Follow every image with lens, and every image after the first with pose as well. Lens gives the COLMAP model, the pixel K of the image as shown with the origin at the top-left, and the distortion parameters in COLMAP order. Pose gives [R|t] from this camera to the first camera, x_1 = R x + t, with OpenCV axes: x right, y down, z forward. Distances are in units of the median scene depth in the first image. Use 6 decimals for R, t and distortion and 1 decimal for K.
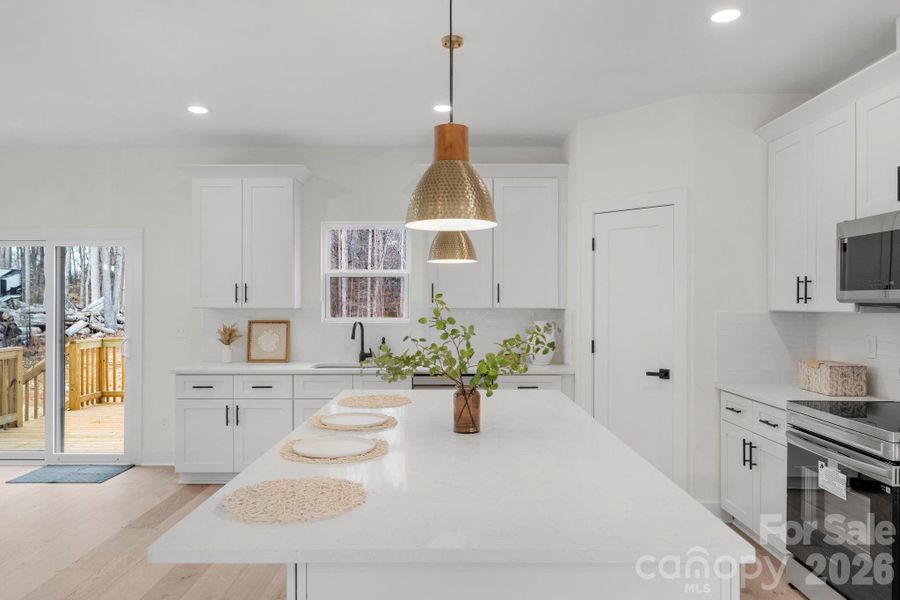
lens RADIAL K [[605.7, 0, 452.6], [0, 605.7, 298.4], [0, 0, 1]] dist [-0.009568, -0.001189]
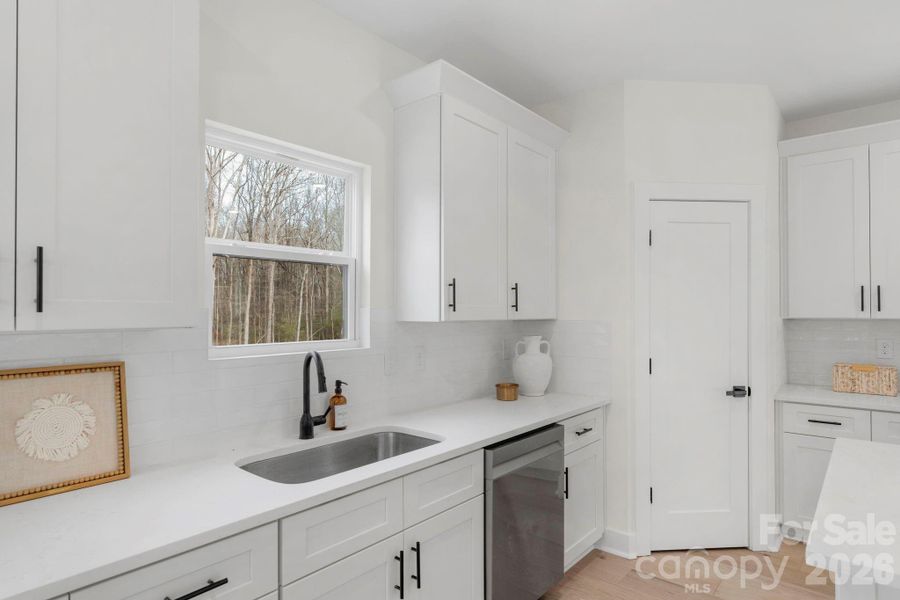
lens RADIAL K [[506.7, 0, 445.8], [0, 506.7, 304.7], [0, 0, 1]] dist [0.001498, -0.000800]
pose [[0.645433, 0.010083, 0.763750, -0.383231], [-0.000389, 0.999917, -0.012872, 0.006084], [-0.763817, 0.008011, 0.645383, 0.660202]]
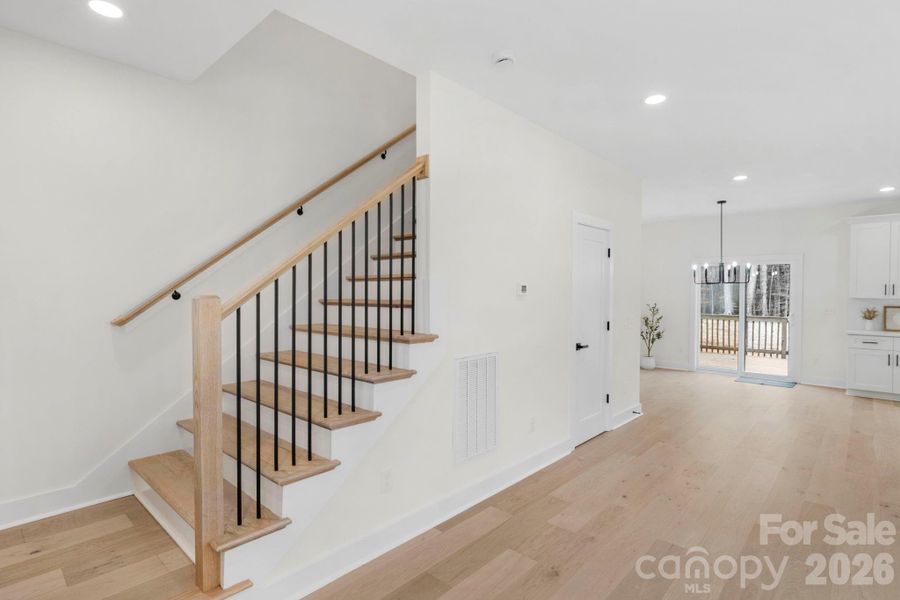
lens RADIAL K [[462.3, 0, 447.0], [0, 462.3, 302.6], [0, 0, 1]] dist [-0.006508, 0.002946]
pose [[0.736448, 0.020913, -0.676171, -0.370384], [-0.002303, 0.999594, 0.028409, -0.006128], [0.676491, -0.019365, 0.736197, -0.757835]]
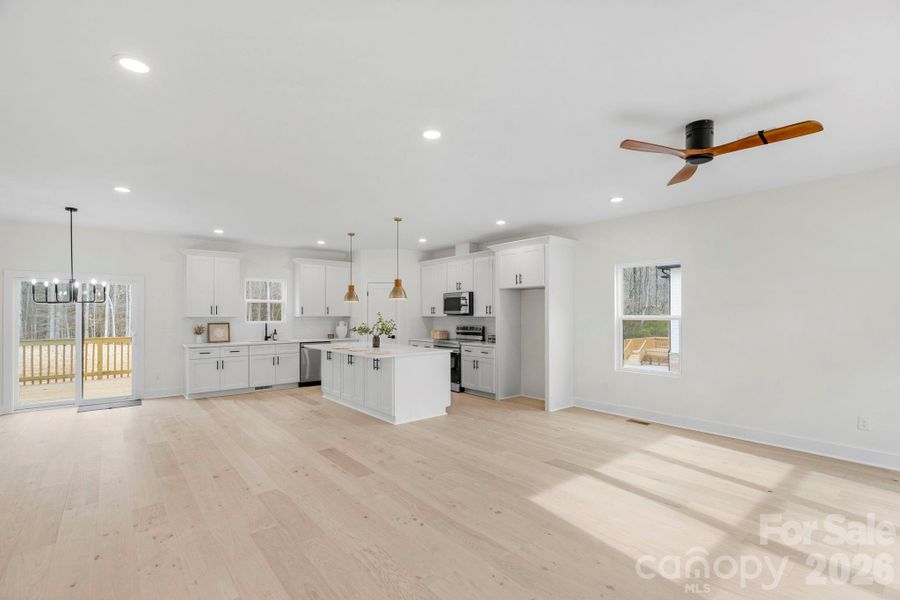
lens RADIAL K [[418.6, 0, 448.5], [0, 418.6, 306.3], [0, 0, 1]] dist [0.001311, 0.000079]
pose [[0.770705, 0.010883, 0.637100, -0.627843], [-0.001568, 0.999883, -0.015184, -0.000726], [-0.637191, 0.010703, 0.770632, -0.658269]]
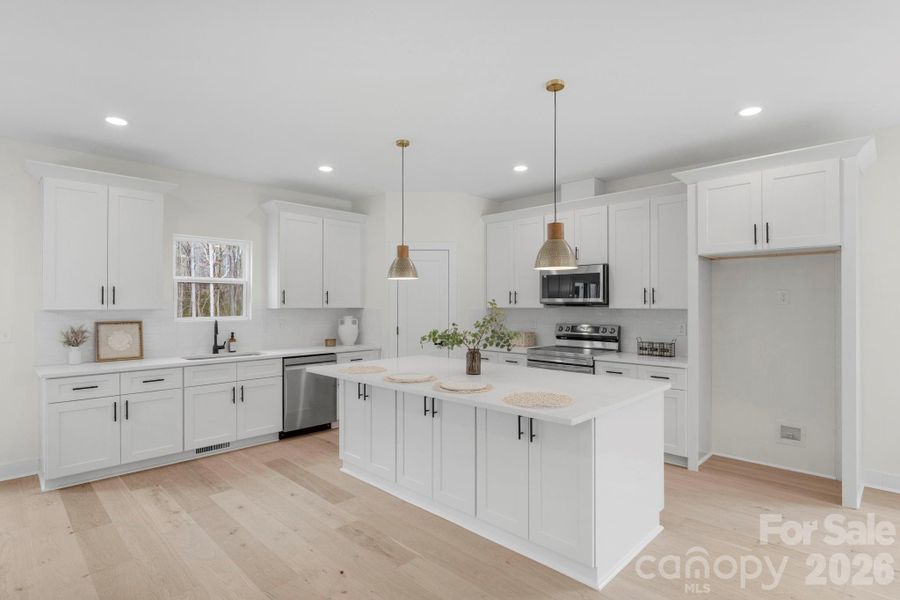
lens RADIAL K [[462.3, 0, 450.8], [0, 462.3, 296.5], [0, 0, 1]] dist [-0.006508, 0.002946]
pose [[0.696797, 0.011183, 0.717181, -0.485323], [-0.002041, 0.999905, -0.013608, 0.002787], [-0.717265, 0.008018, 0.696754, 0.017719]]
